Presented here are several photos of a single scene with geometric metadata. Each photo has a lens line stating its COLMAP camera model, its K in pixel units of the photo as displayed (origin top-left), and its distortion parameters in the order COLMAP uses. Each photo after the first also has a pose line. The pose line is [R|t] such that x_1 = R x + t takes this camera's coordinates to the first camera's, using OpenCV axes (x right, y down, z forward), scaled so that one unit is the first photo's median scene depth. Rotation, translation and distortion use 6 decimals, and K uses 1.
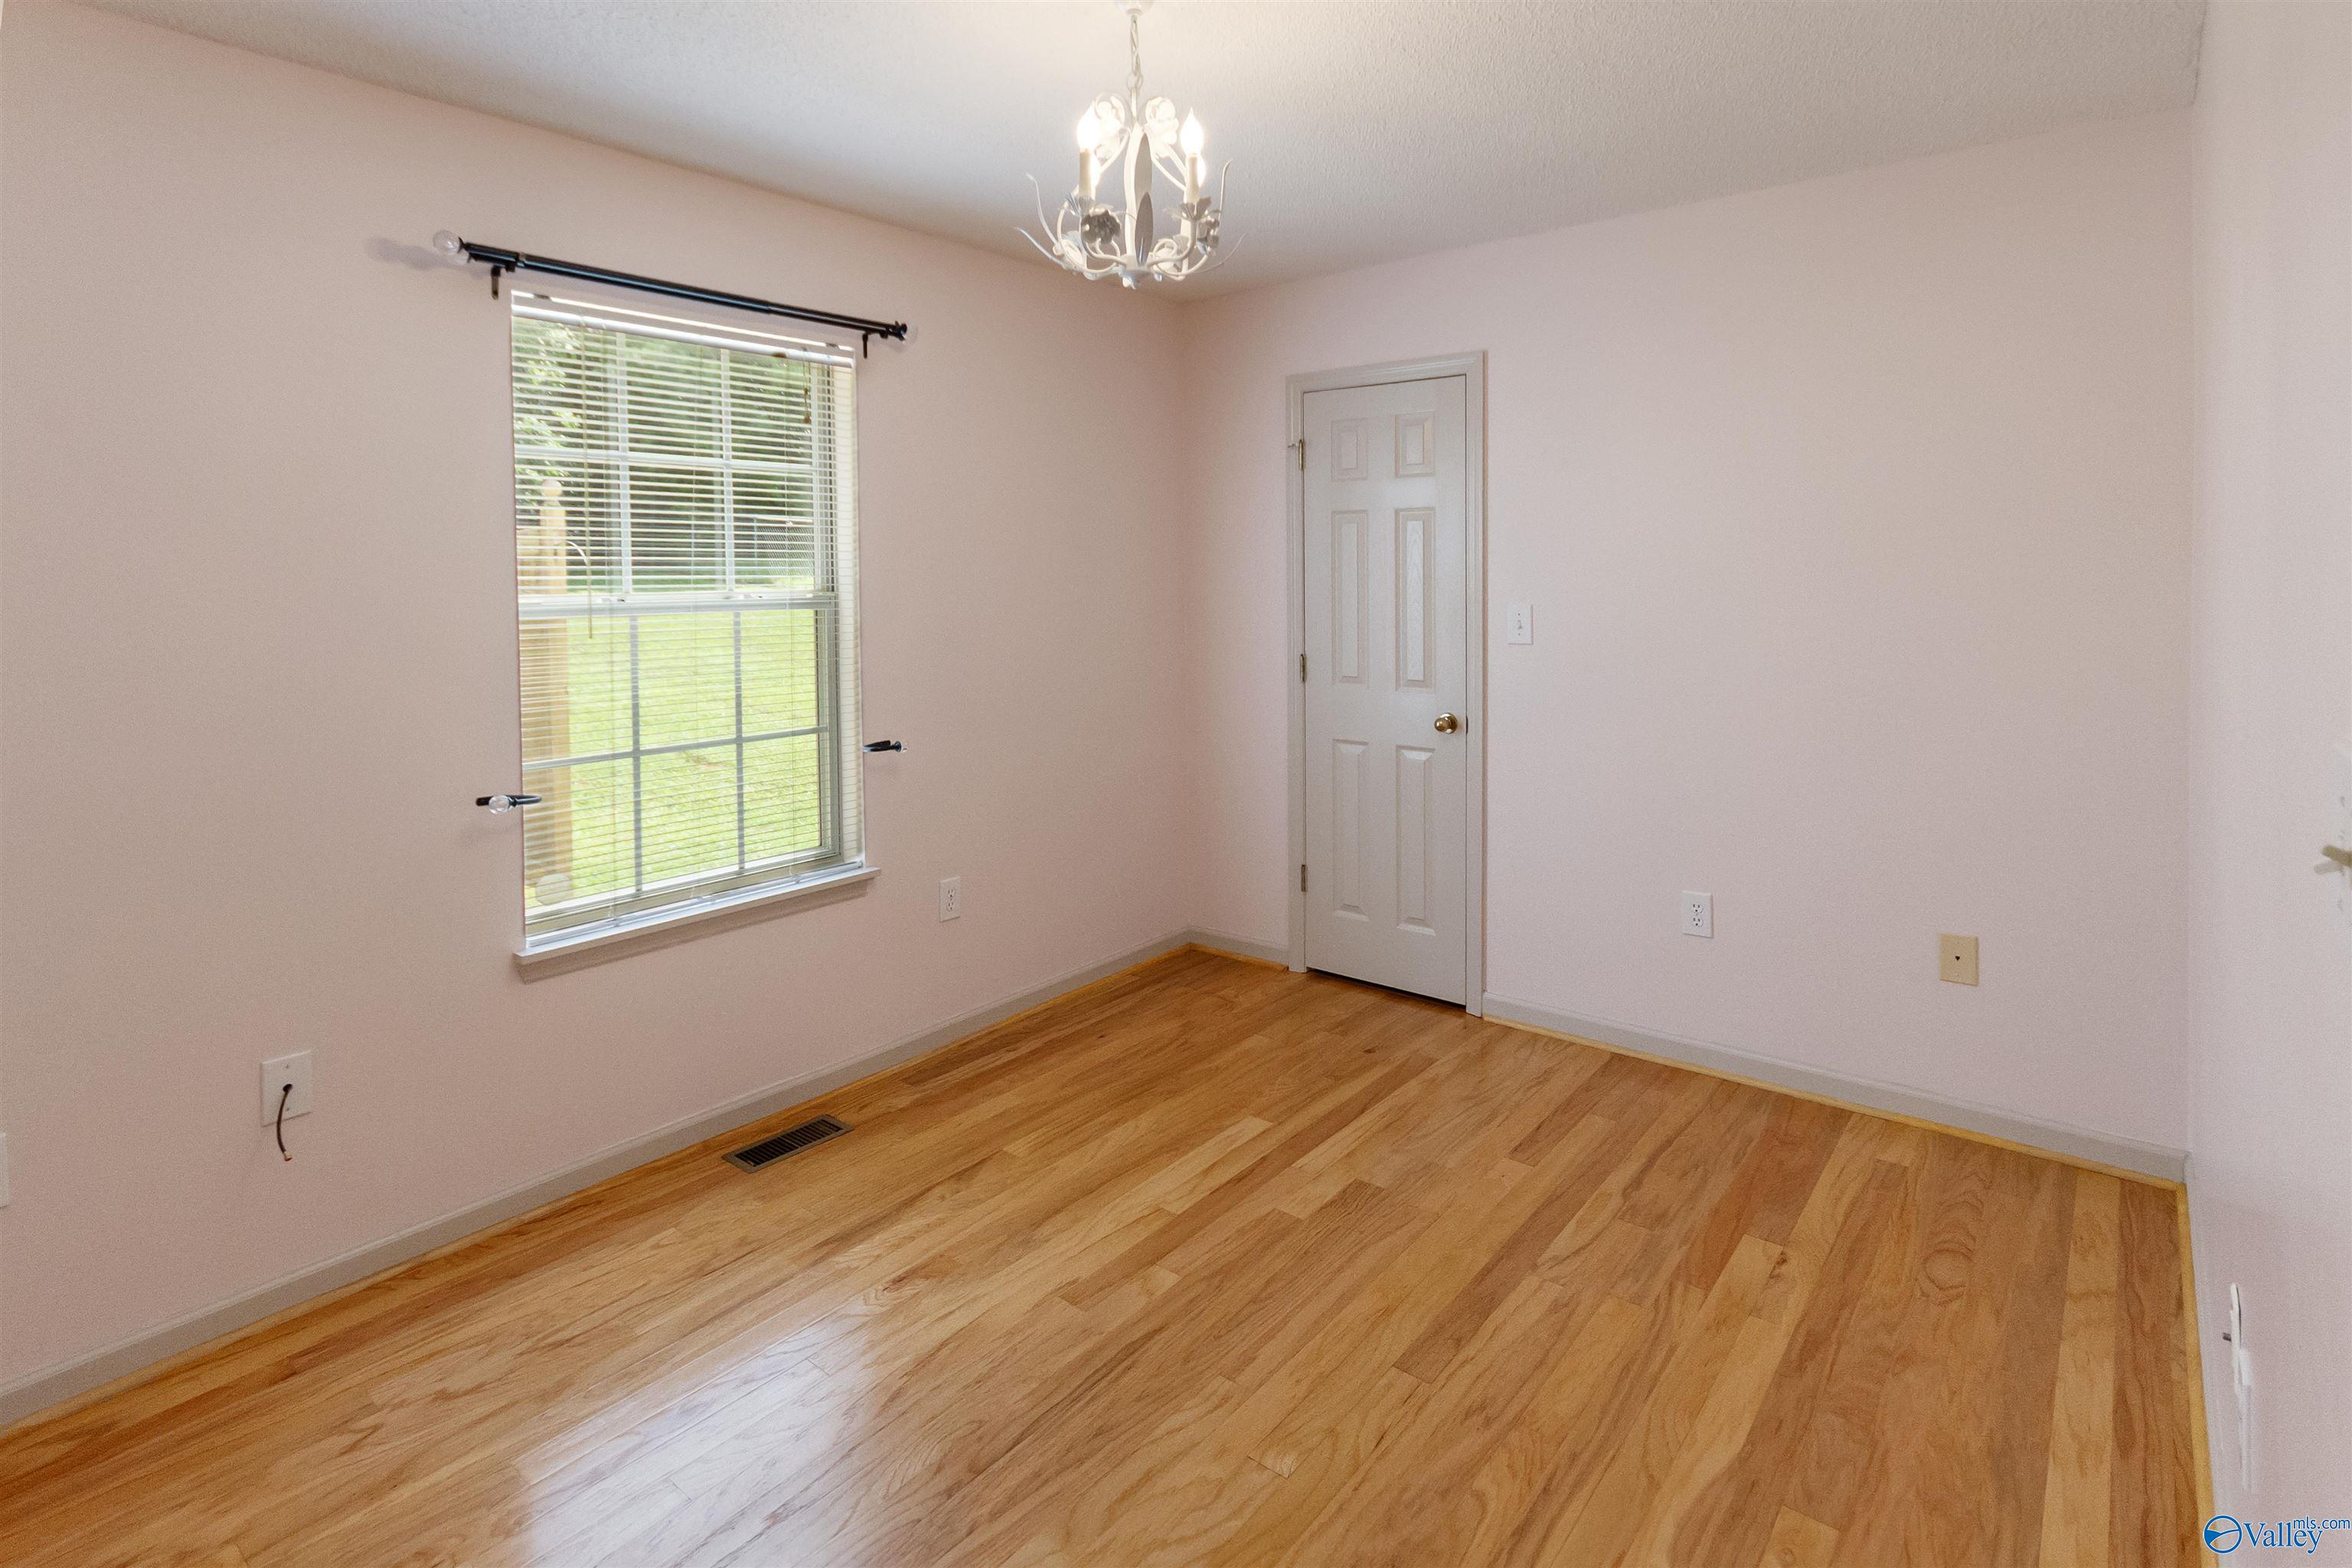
lens RADIAL K [[1136.4, 0, 1180.4], [0, 1136.4, 811.8], [0, 0, 1]] dist [0.017748, 0.000028]
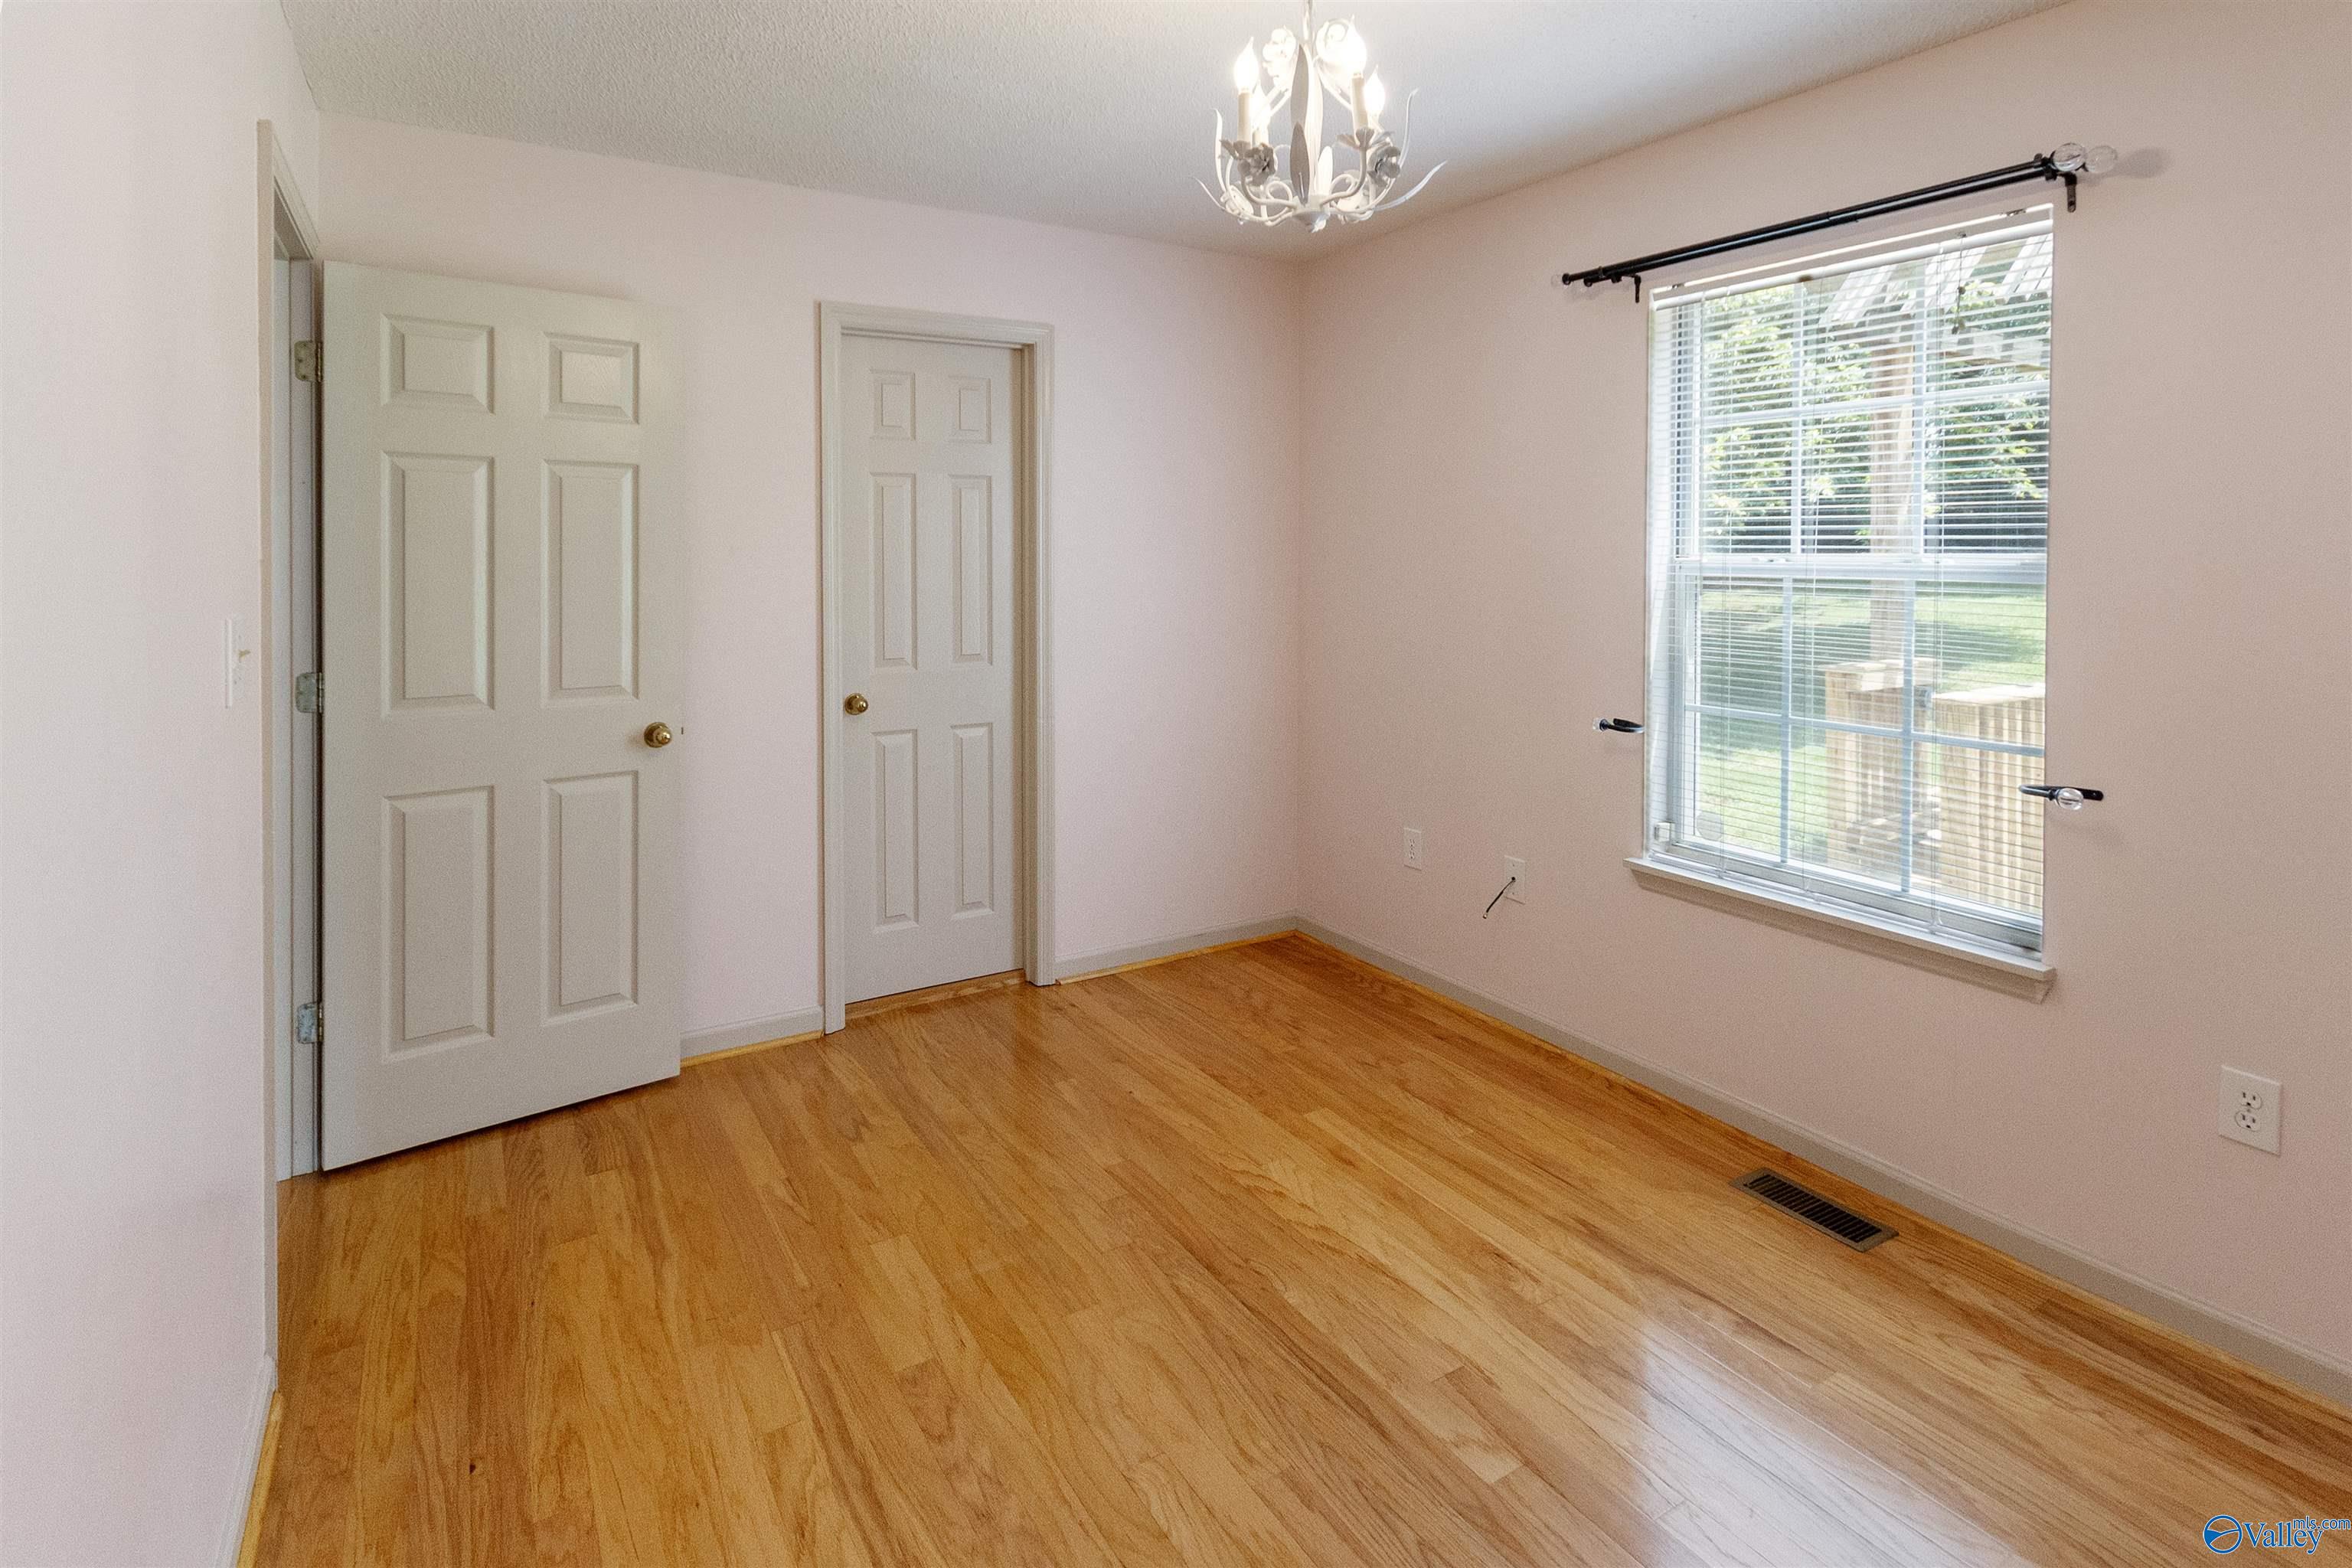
lens RADIAL K [[1127.2, 0, 1176.0], [0, 1127.2, 784.0], [0, 0, 1]] dist [0.016697, -0.000049]
pose [[-0.305867, 0.210988, -0.928402, 0.617162], [-0.191209, 0.941654, 0.276995, -0.178100], [0.932676, 0.262242, -0.247678, 0.817494]]
